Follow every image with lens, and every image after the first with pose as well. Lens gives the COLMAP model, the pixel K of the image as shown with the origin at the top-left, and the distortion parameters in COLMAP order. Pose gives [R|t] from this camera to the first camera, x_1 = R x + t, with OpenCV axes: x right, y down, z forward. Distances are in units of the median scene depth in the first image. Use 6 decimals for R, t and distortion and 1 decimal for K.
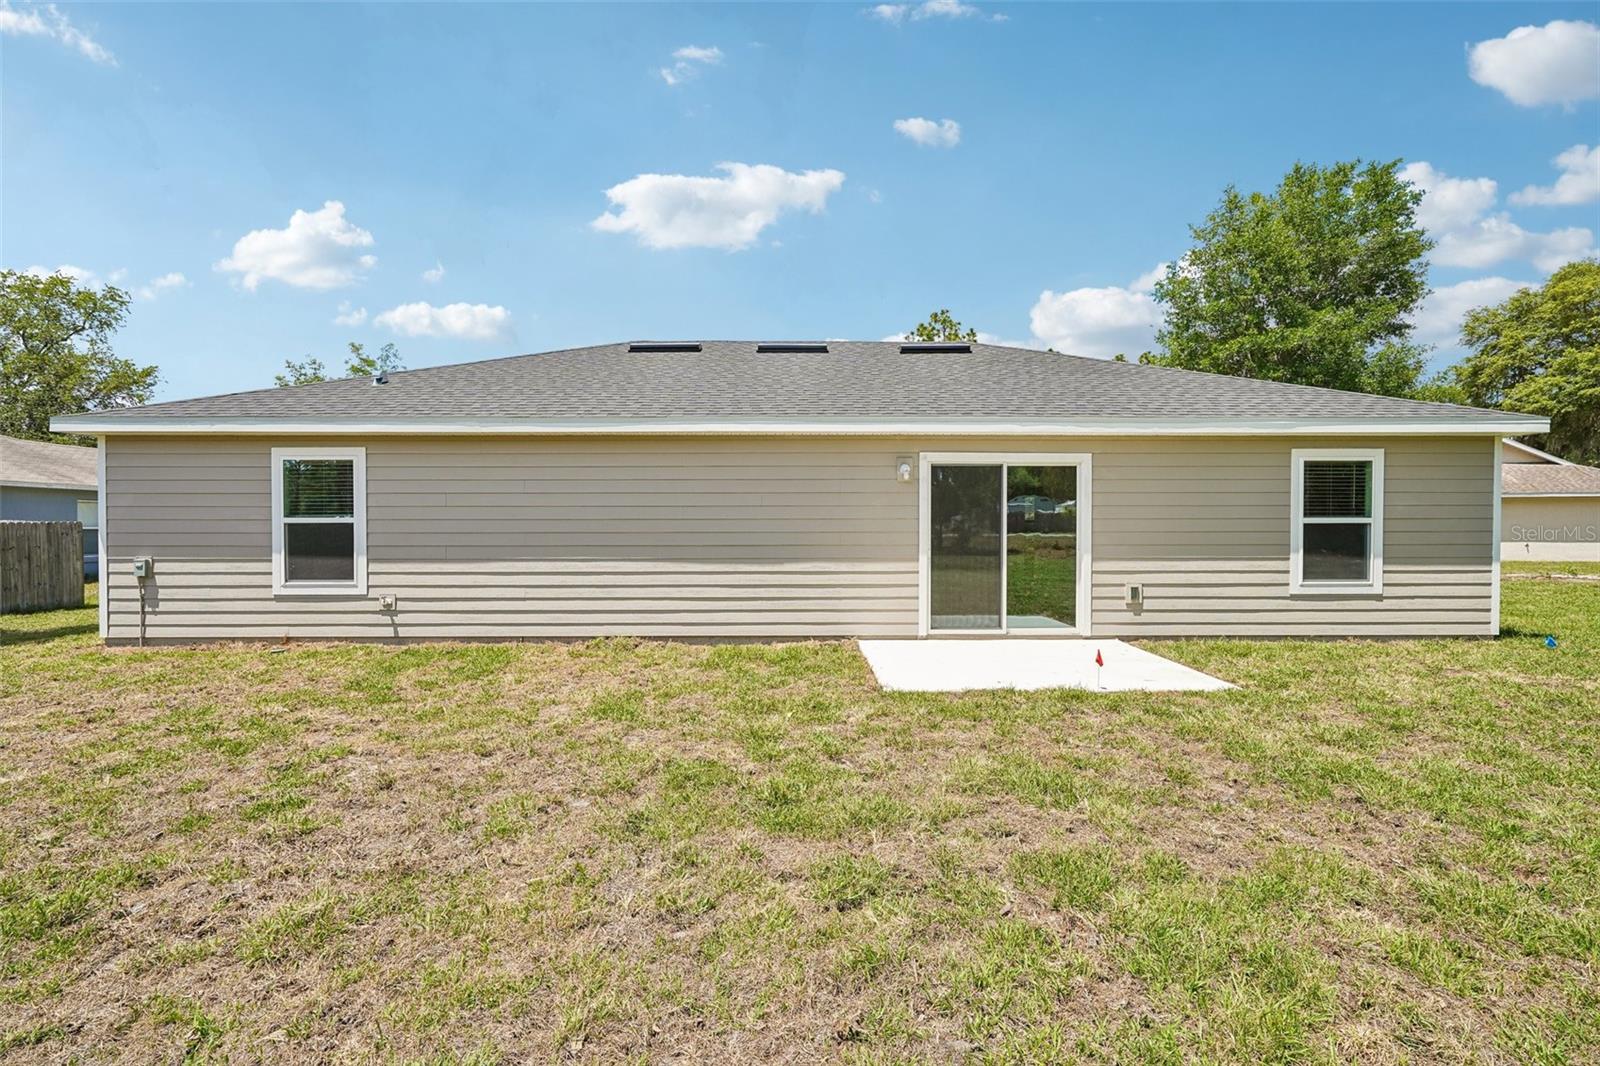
lens RADIAL K [[725.6, 0, 801.7], [0, 725.6, 524.5], [0, 0, 1]] dist [-0.005342, 0.002263]
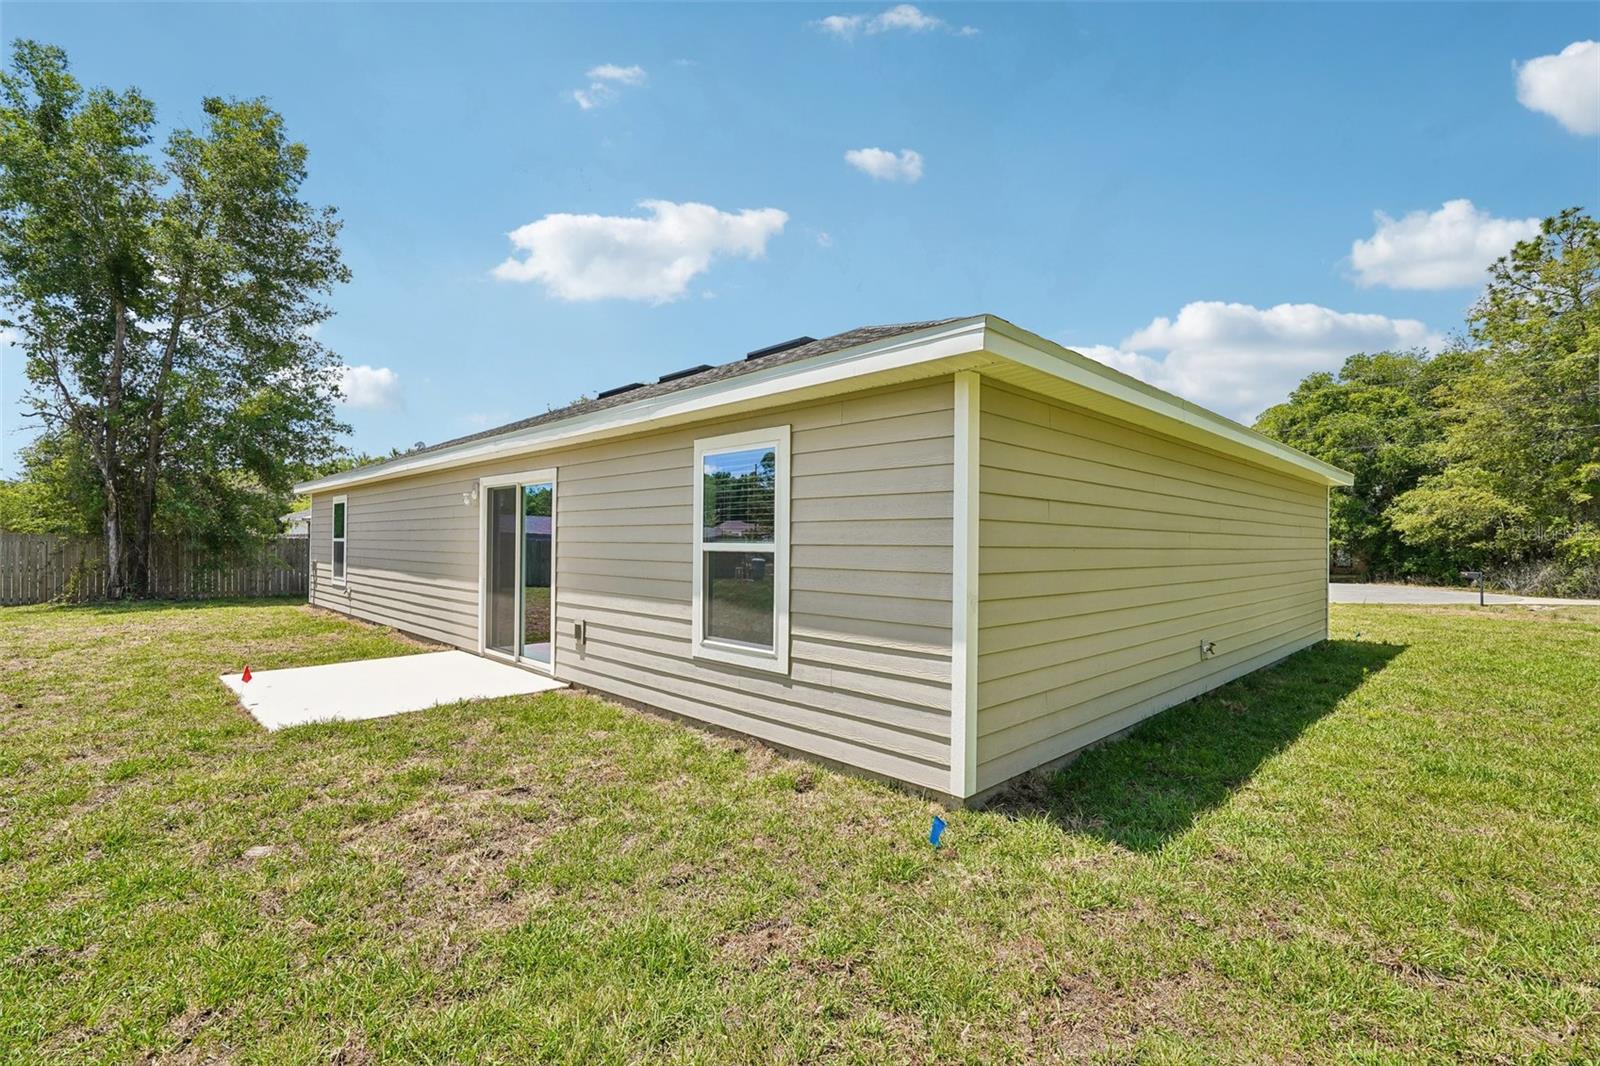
lens RADIAL K [[725.6, 0, 802.7], [0, 725.6, 531.1], [0, 0, 1]] dist [-0.005342, 0.002263]
pose [[0.696630, -0.004132, -0.717419, 1.232951], [-0.007870, 0.999879, -0.013401, -0.011893], [0.717387, 0.014981, 0.696513, 0.603170]]
